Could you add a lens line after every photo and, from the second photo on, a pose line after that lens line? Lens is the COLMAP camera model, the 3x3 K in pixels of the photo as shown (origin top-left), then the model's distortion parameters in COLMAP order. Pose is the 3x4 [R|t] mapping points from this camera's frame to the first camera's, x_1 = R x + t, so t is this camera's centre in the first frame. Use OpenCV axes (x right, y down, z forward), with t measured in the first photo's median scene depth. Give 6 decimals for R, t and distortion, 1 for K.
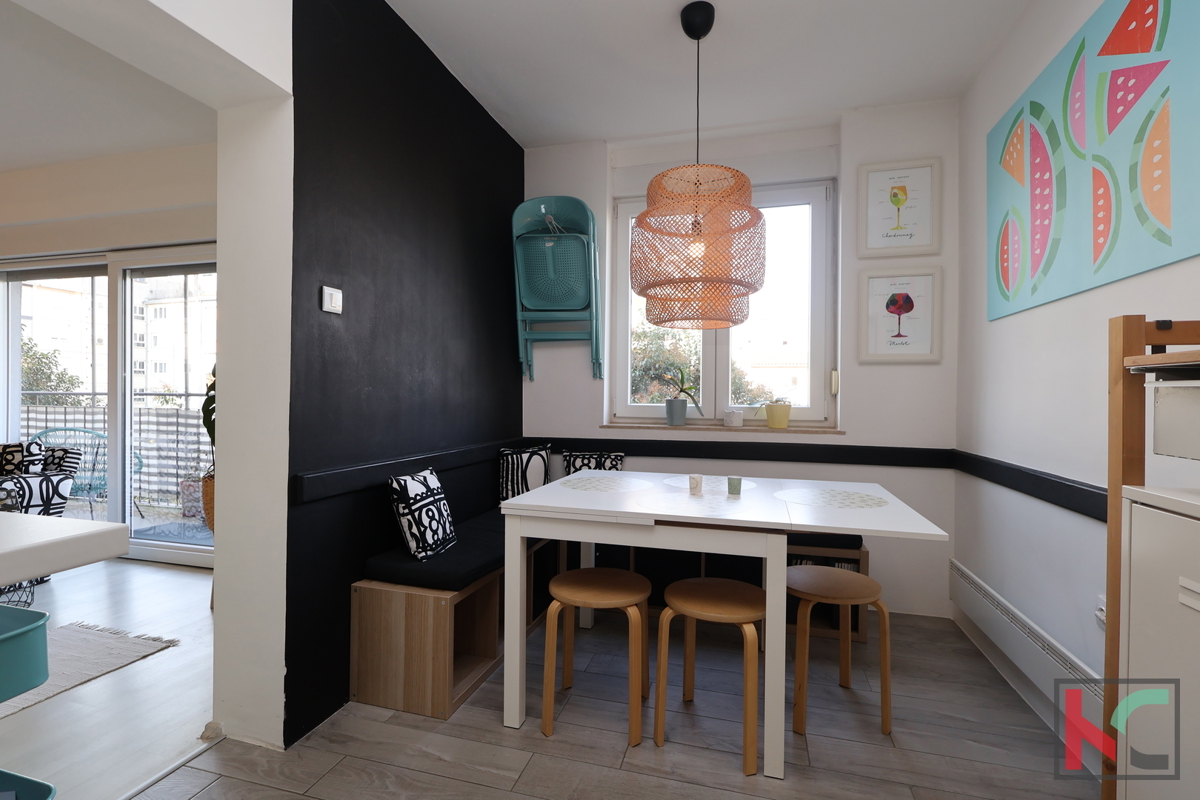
lens RADIAL K [[551.5, 0, 605.2], [0, 551.5, 401.8], [0, 0, 1]] dist [-0.001815, 0.000173]
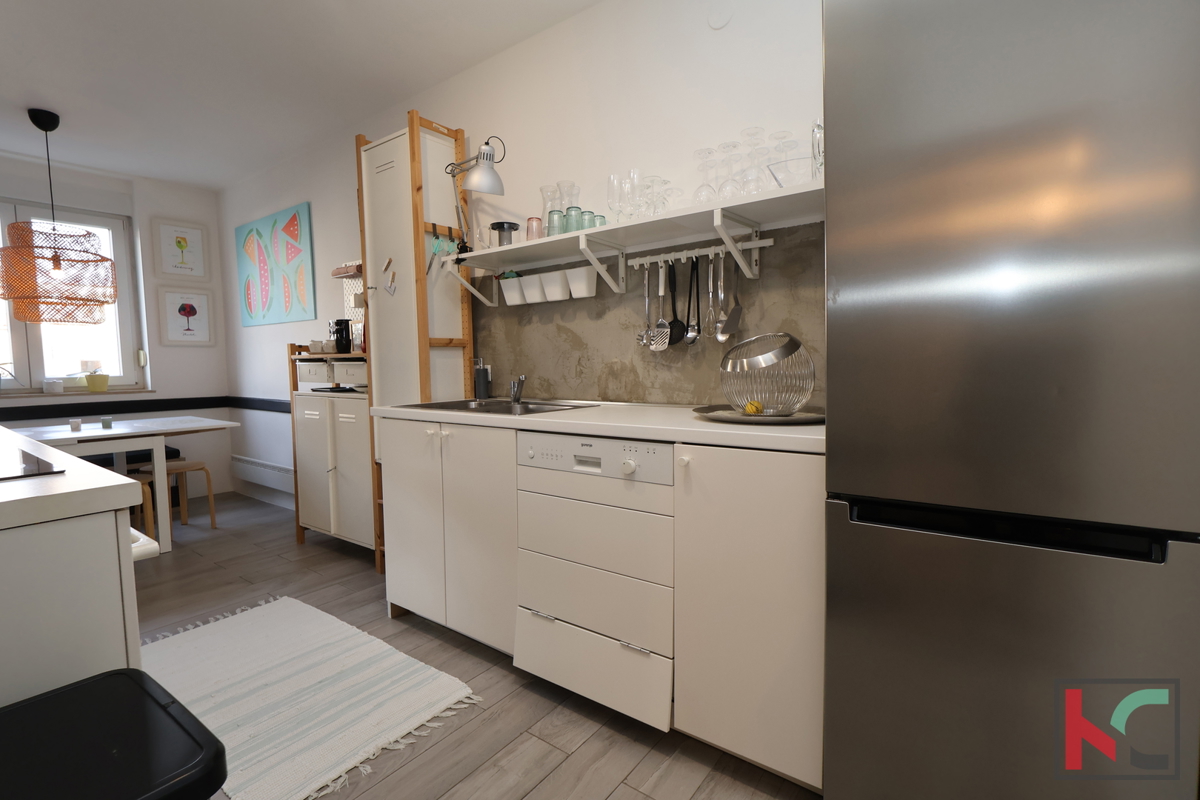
lens RADIAL K [[551.5, 0, 595.5], [0, 551.5, 403.4], [0, 0, 1]] dist [-0.001815, 0.000173]
pose [[0.358696, -0.082409, 0.929810, -0.579686], [0.023766, 0.996579, 0.079158, -0.002722], [-0.933152, -0.006295, 0.359427, -0.726033]]
